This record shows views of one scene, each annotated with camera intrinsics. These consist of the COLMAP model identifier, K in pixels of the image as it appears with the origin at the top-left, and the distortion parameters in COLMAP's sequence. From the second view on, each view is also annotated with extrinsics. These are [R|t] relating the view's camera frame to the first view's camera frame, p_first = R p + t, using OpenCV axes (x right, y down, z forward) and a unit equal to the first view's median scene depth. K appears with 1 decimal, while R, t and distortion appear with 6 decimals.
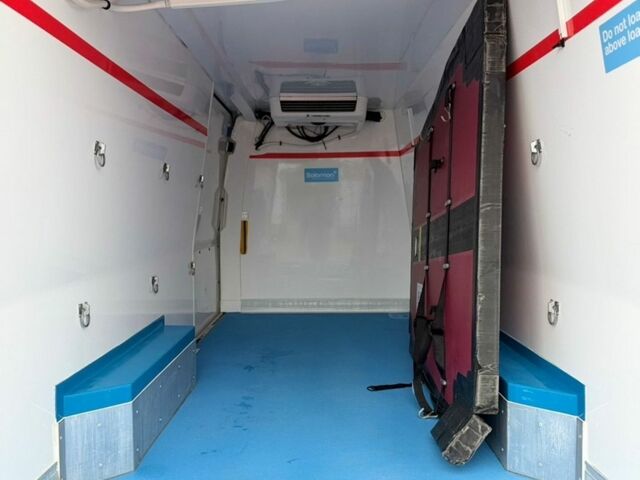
lens RADIAL K [[485.7, 0, 318.5], [0, 485.7, 238.2], [0, 0, 1]] dist [-0.002927, -0.001138]
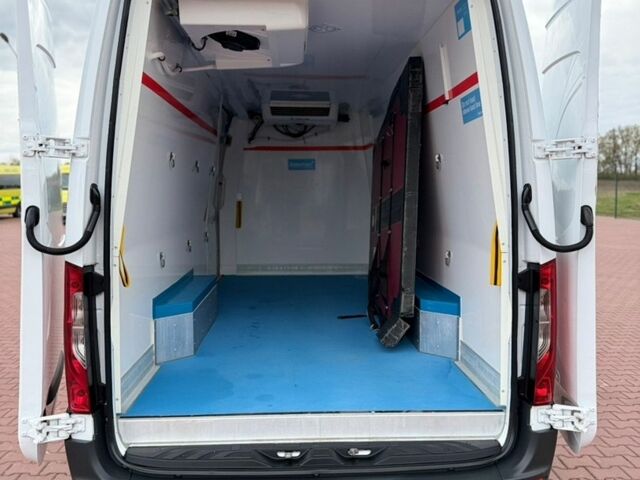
lens RADIAL K [[890.1, 0, 317.1], [0, 890.1, 241.5], [0, 0, 1]] dist [0.144372, -0.087859]
pose [[0.997715, 0.001471, 0.067542, -0.171518], [-0.002460, 0.999891, 0.014554, 0.053414], [-0.067514, -0.014687, 0.997610, -2.024125]]
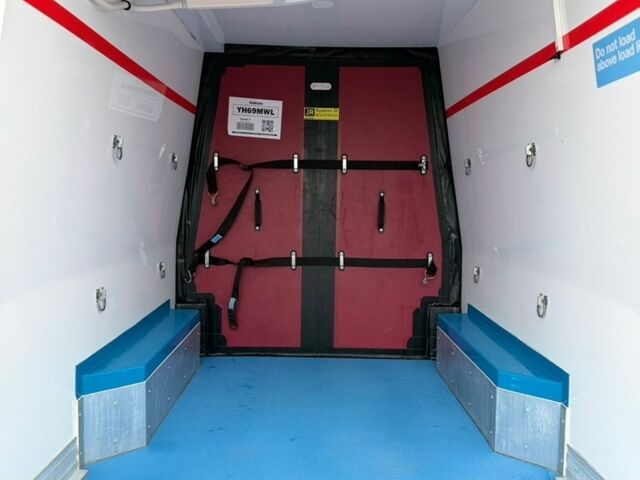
lens RADIAL K [[511.4, 0, 306.6], [0, 511.4, 224.2], [0, 0, 1]] dist [0.007265, -0.003605]
pose [[0.999734, 0.020793, 0.009972, -0.049412], [-0.021019, 0.999513, 0.023075, -0.041713], [-0.009487, -0.023278, 0.999684, -0.117913]]
